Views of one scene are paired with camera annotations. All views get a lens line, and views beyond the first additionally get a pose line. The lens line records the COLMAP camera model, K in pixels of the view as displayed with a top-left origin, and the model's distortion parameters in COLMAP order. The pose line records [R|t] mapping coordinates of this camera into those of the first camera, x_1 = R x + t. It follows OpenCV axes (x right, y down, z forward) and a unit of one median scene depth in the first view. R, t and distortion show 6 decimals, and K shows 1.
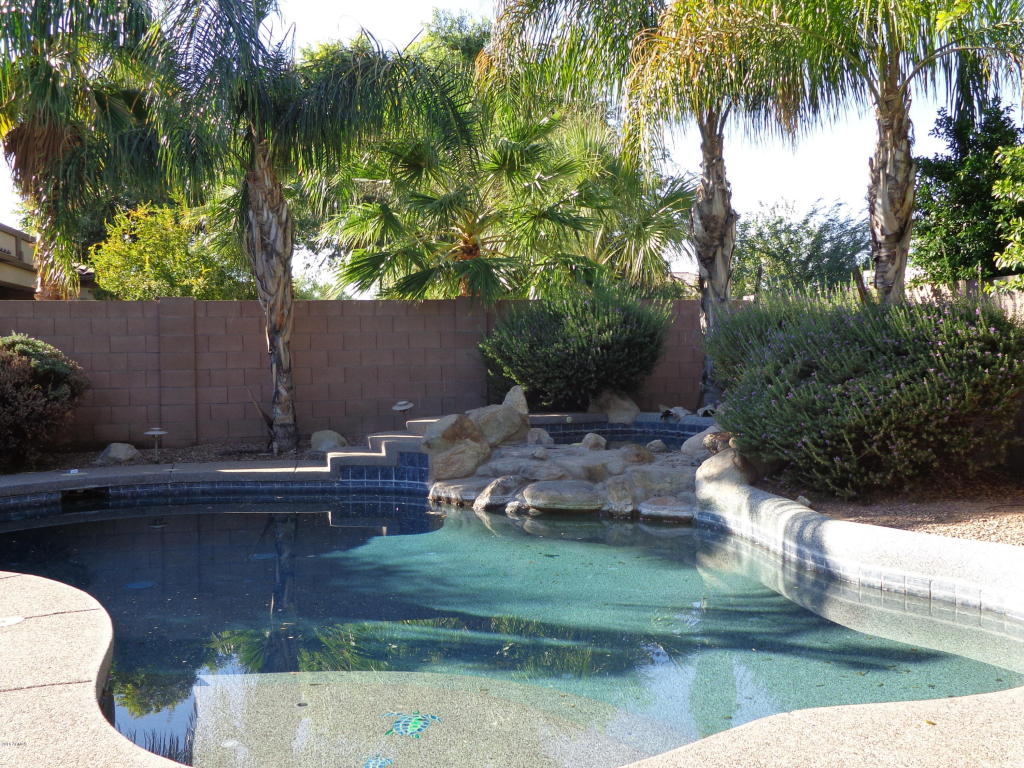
lens RADIAL K [[1087.4, 0, 512.0], [0, 1087.4, 384.0], [0, 0, 1]] dist [0.082699, -0.011414]
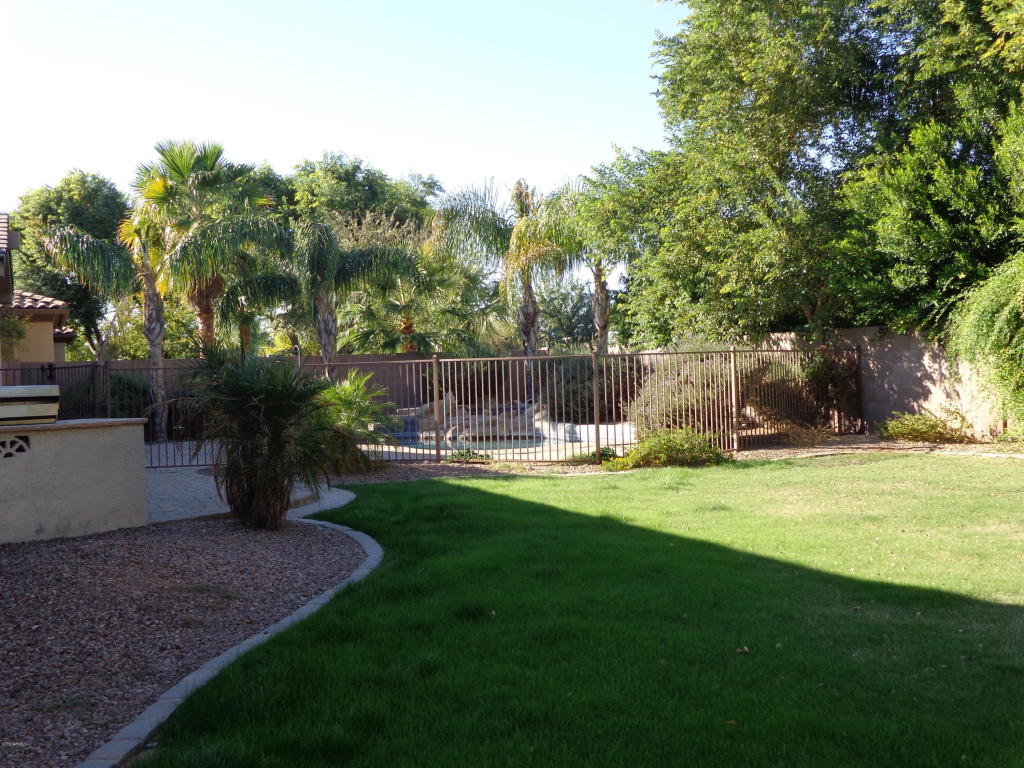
lens RADIAL K [[1087.4, 0, 512.0], [0, 1087.4, 384.0], [0, 0, 1]] dist [0.082699, -0.011414]
pose [[0.980062, -0.026367, 0.196932, -0.299239], [0.032618, 0.999059, -0.028569, 0.052006], [-0.195994, 0.034423, 0.980001, -1.194218]]
